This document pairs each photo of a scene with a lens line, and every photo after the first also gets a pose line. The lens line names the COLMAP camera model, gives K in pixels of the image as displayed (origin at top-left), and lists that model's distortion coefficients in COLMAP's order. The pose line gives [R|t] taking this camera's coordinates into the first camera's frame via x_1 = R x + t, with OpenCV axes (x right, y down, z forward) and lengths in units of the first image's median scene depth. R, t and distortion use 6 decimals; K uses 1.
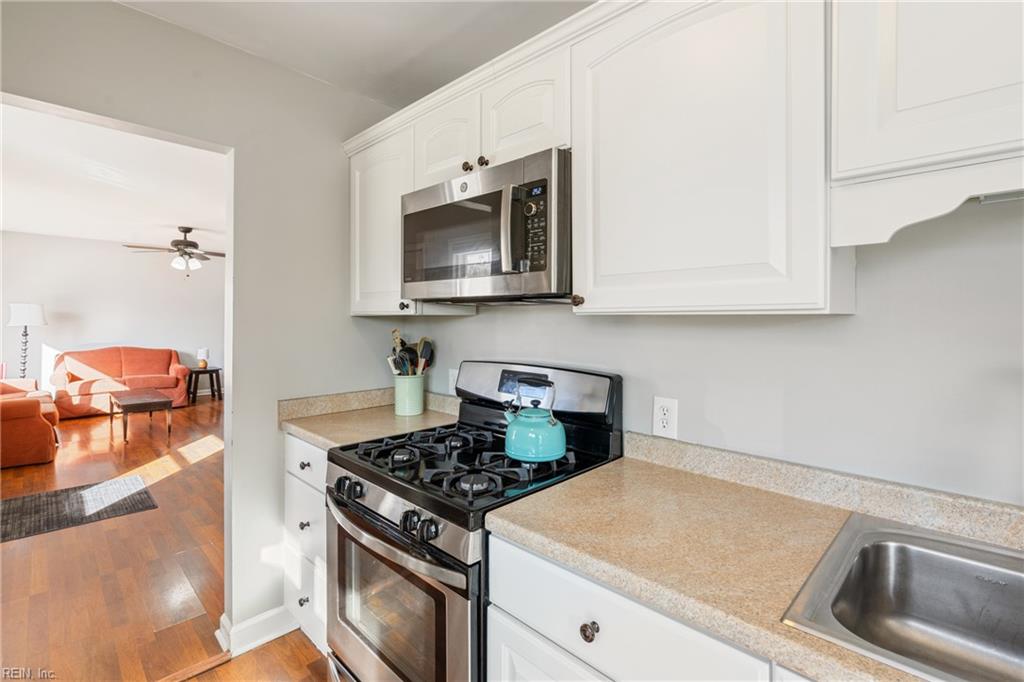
lens RADIAL K [[465.6, 0, 525.6], [0, 465.6, 322.5], [0, 0, 1]] dist [-0.001590, 0.000086]
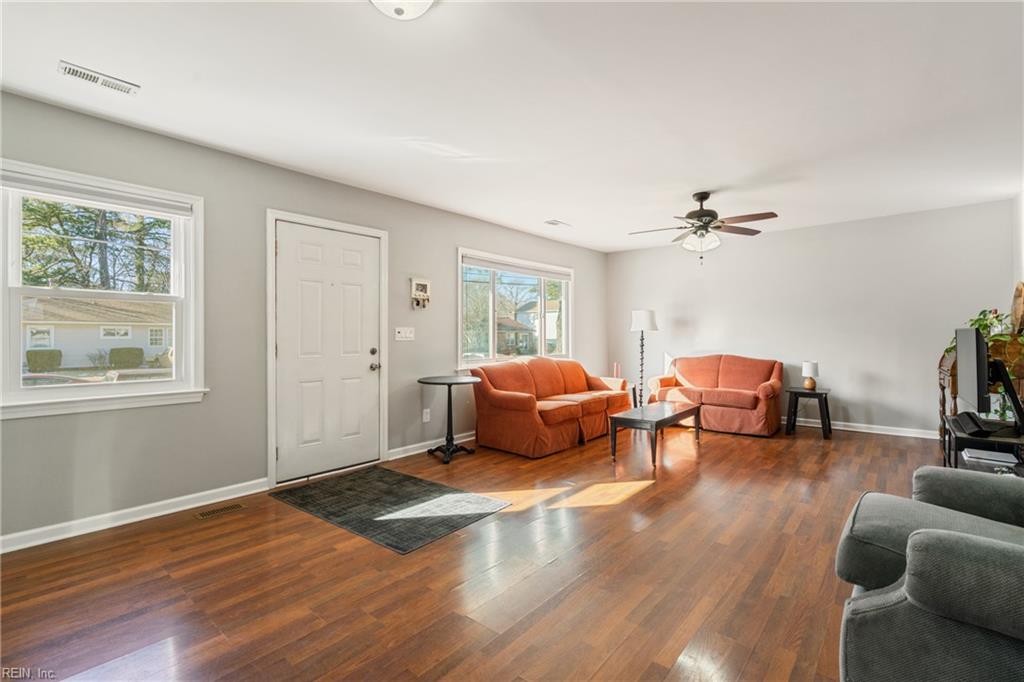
lens RADIAL K [[470.3, 0, 512.0], [0, 470.3, 341.0], [0, 0, 1]] dist [-0.001049, 0.000036]
pose [[0.060236, 0.000870, -0.998184, -0.000210], [0.000929, 0.999999, 0.000927, 0.025161], [0.998184, -0.000983, 0.060235, 0.548004]]
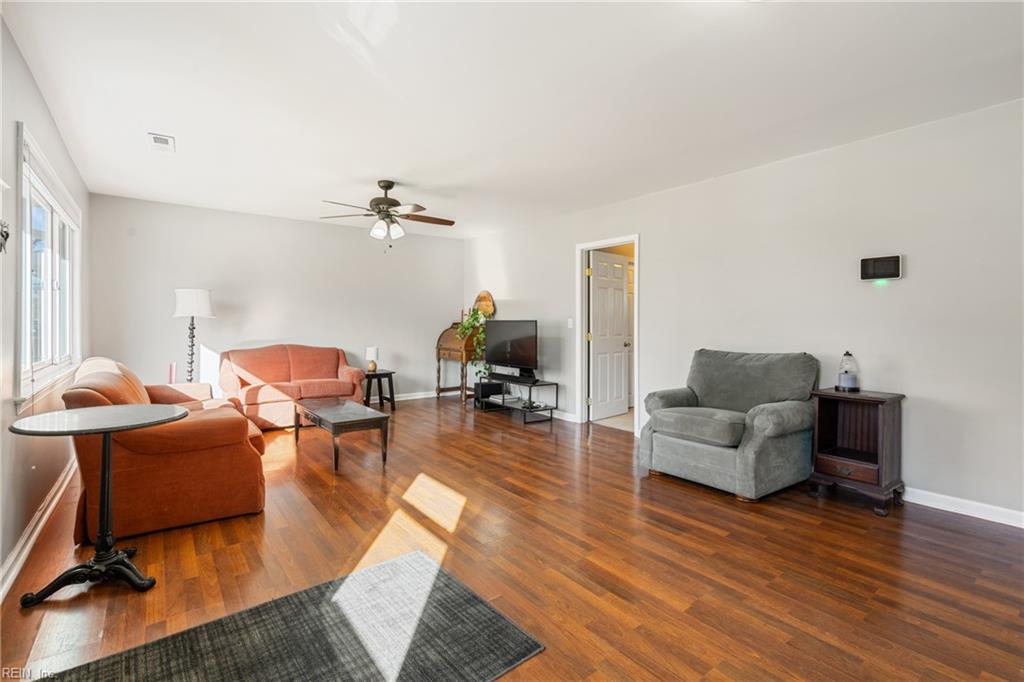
lens RADIAL K [[470.7, 0, 522.8], [0, 470.7, 327.2], [0, 0, 1]] dist [-0.001185, 0.000096]
pose [[0.990037, -0.006118, -0.140675, -0.345866], [0.006391, 0.999978, 0.001491, 0.023642], [0.140663, -0.002376, 0.990055, 0.241753]]
